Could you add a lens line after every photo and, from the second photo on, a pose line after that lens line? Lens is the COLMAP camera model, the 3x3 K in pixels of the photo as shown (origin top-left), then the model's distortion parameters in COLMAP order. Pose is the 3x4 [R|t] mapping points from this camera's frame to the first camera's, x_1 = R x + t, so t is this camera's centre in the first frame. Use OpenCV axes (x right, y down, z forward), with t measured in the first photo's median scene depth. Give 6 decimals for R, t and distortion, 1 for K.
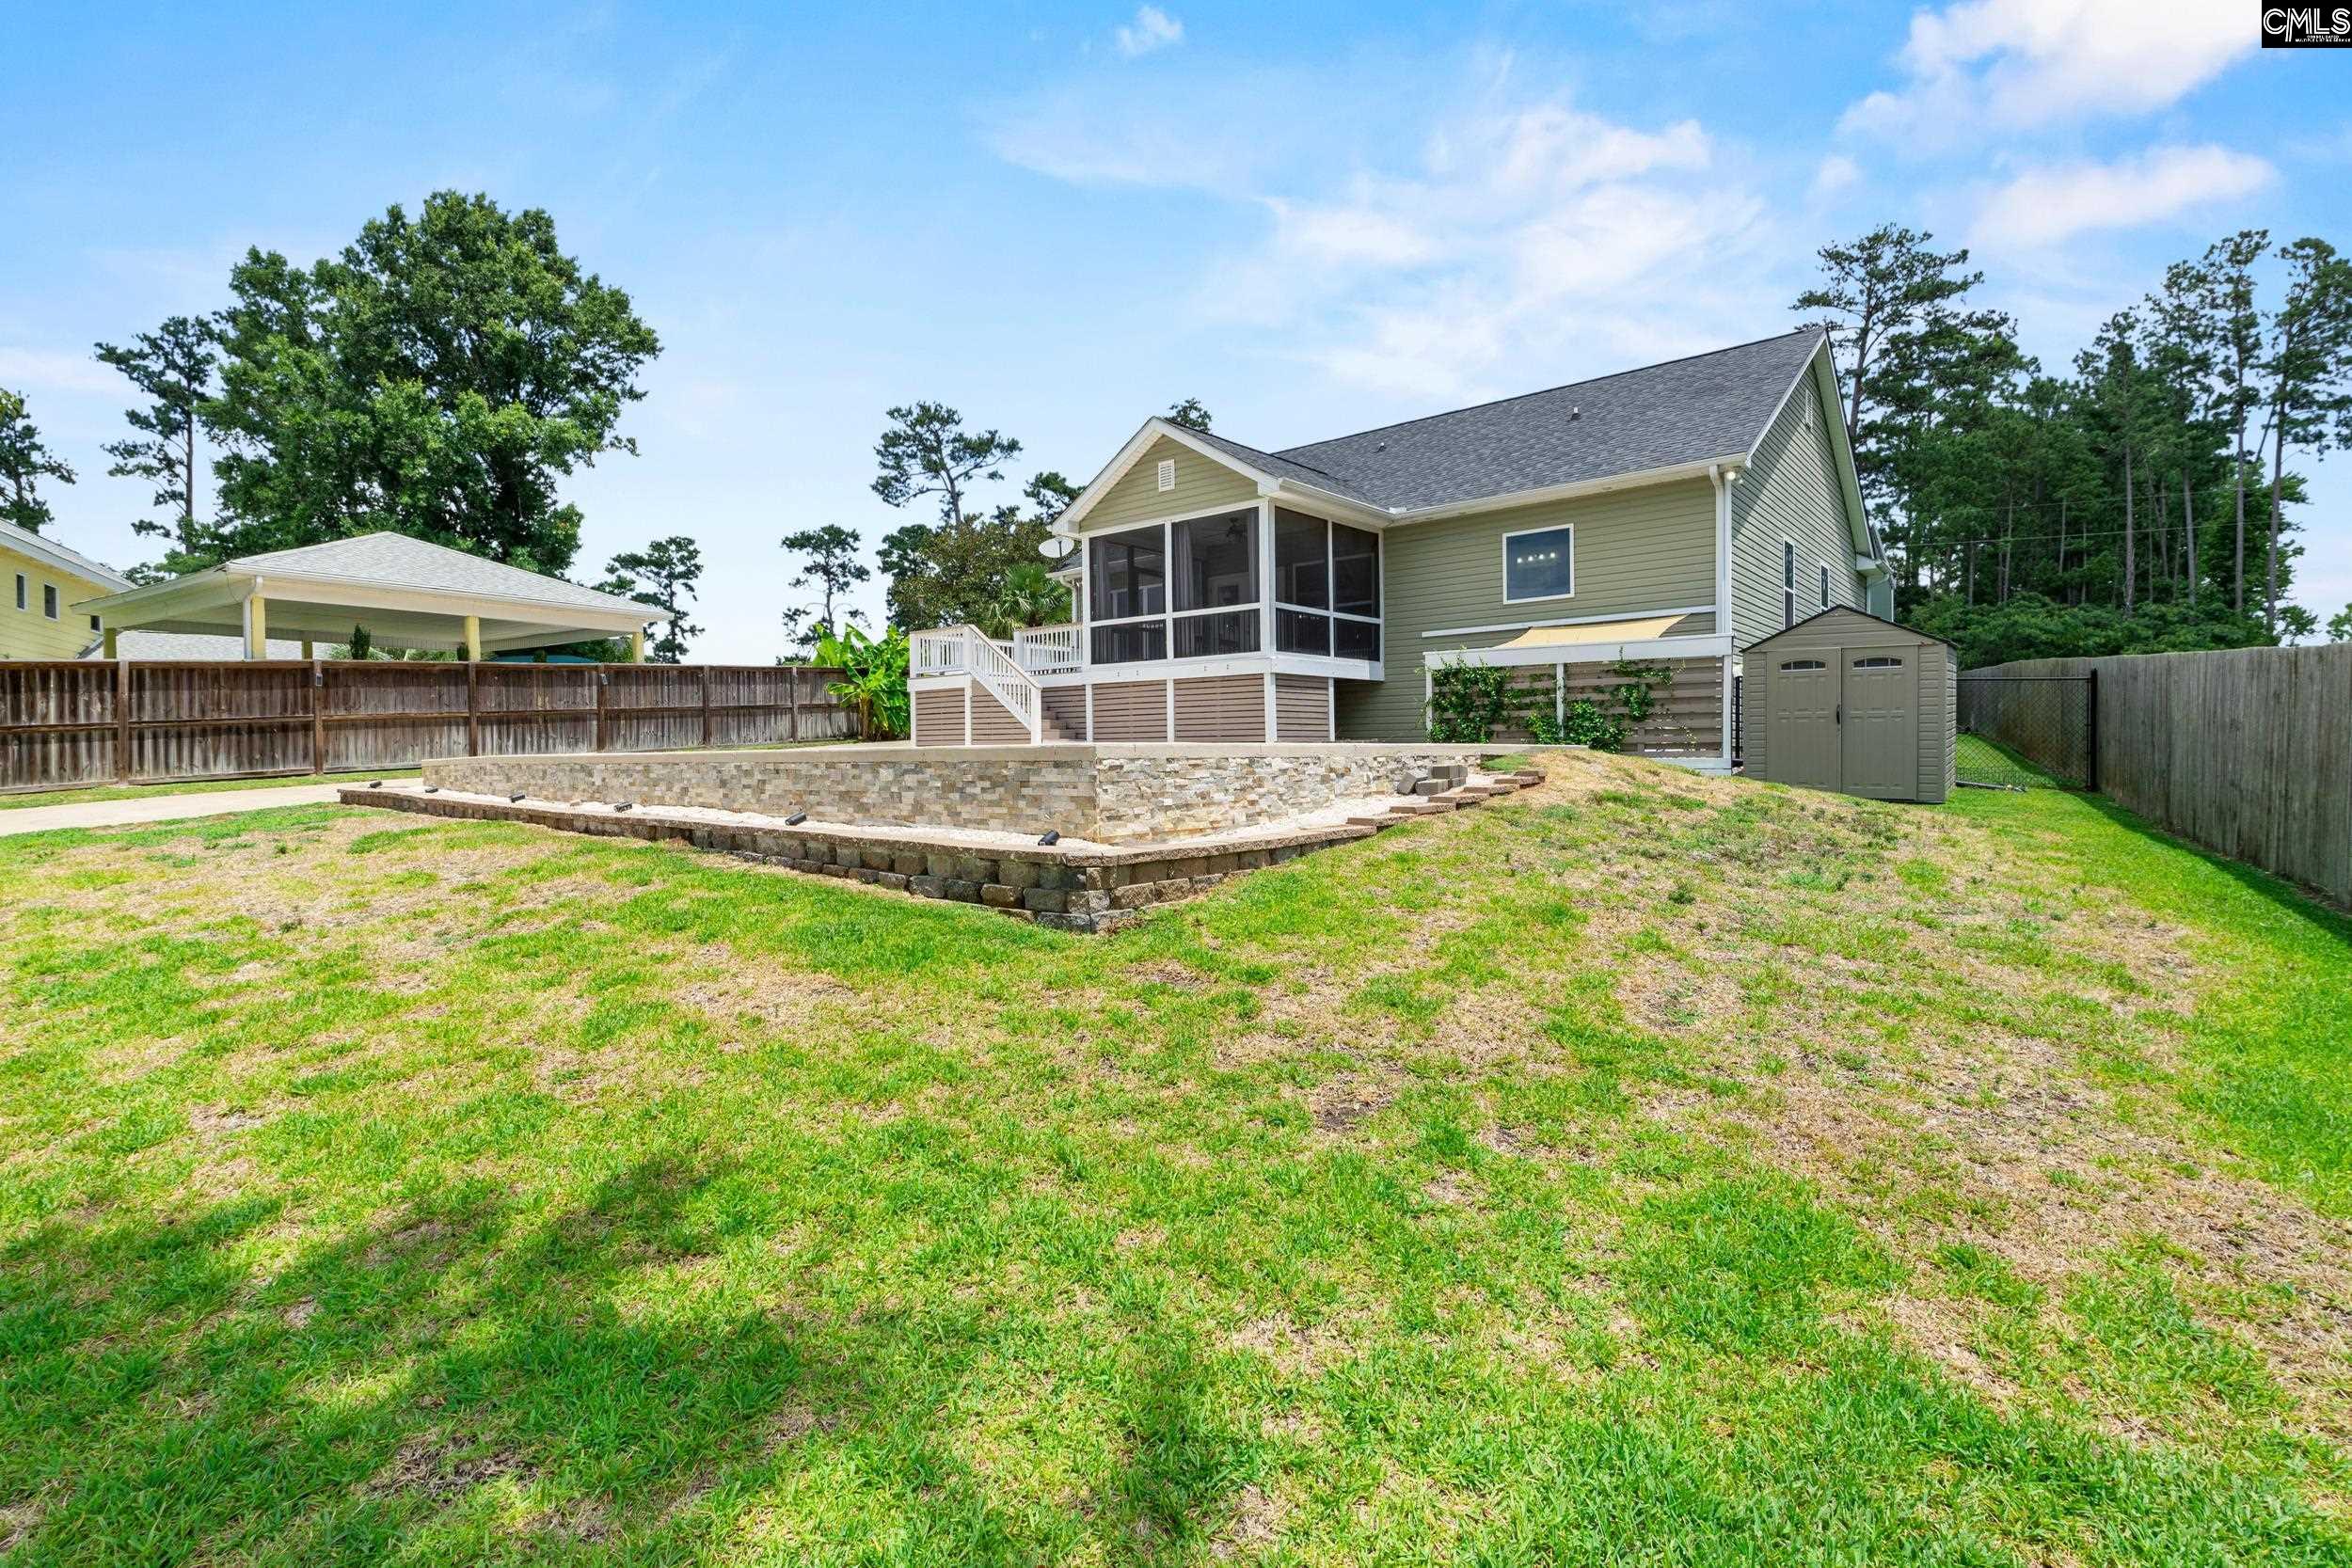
lens RADIAL K [[1116.3, 0, 1168.6], [0, 1116.3, 773.7], [0, 0, 1]] dist [-0.006489, -0.000941]
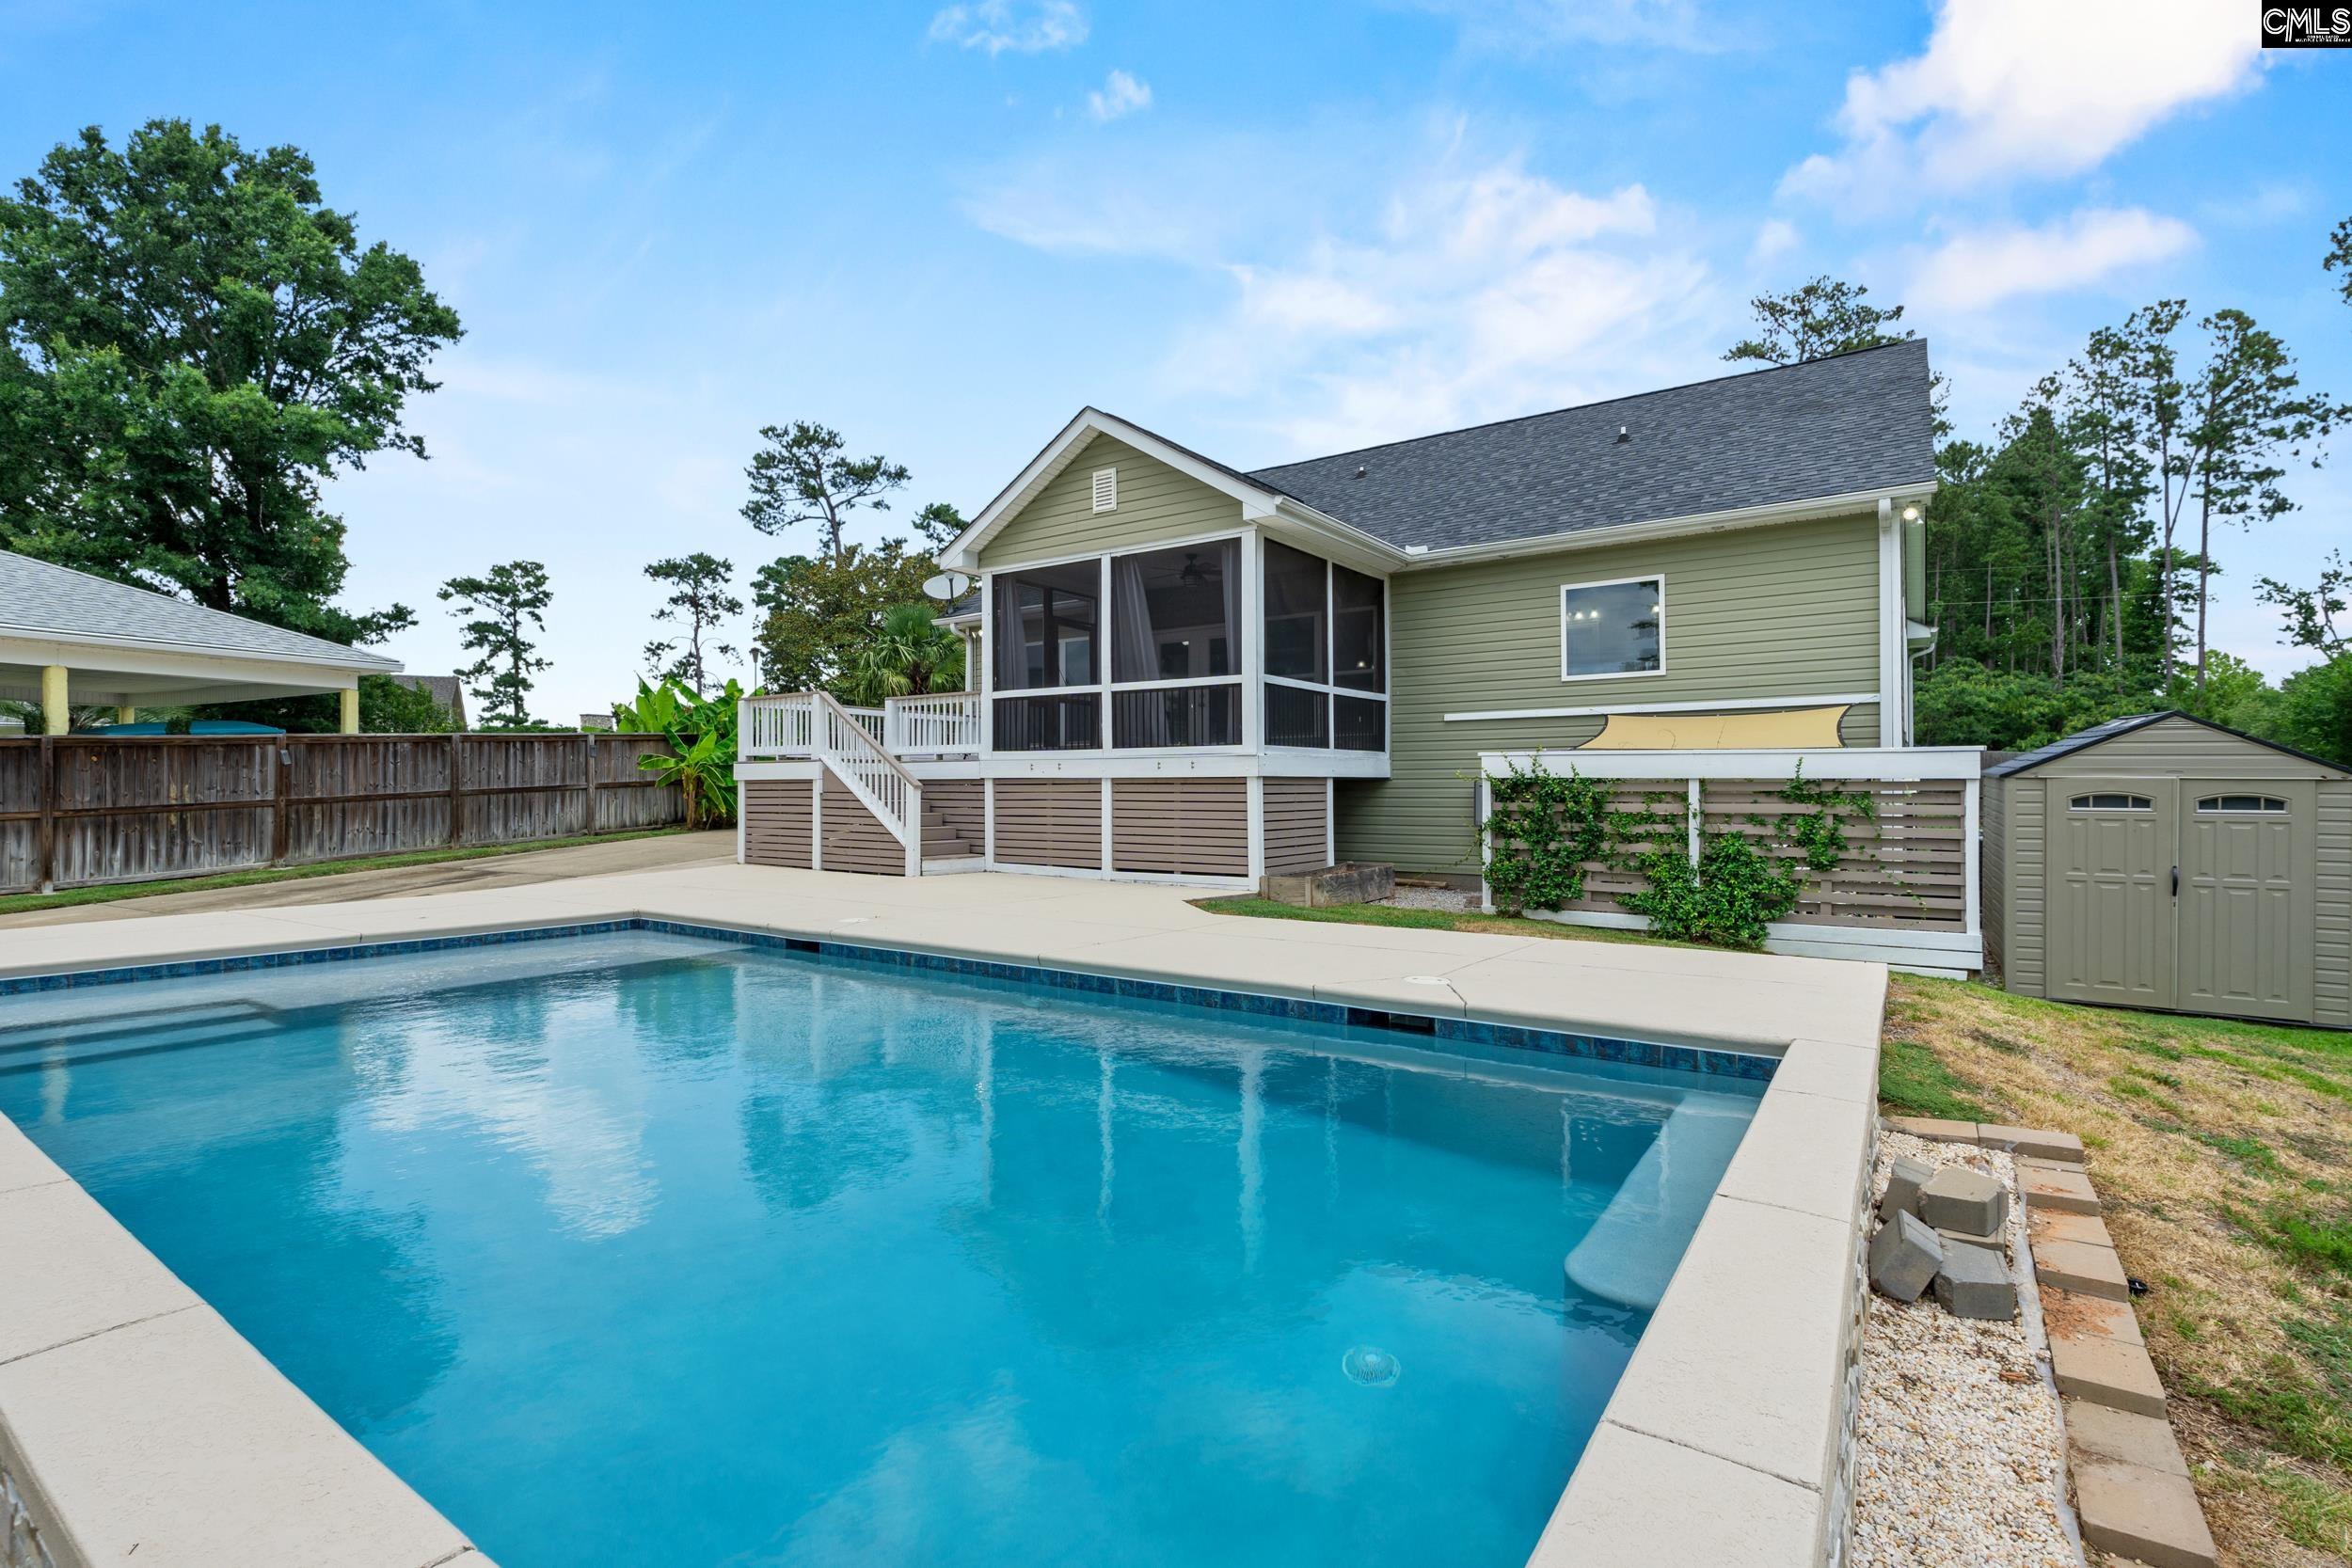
lens RADIAL K [[1116.3, 0, 1168.6], [0, 1116.3, 773.7], [0, 0, 1]] dist [-0.006489, -0.000941]
pose [[0.995146, 0.010883, 0.097802, -0.011207], [-0.007440, 0.999342, -0.035494, -0.024430], [-0.098124, 0.034594, 0.994573, 0.115819]]
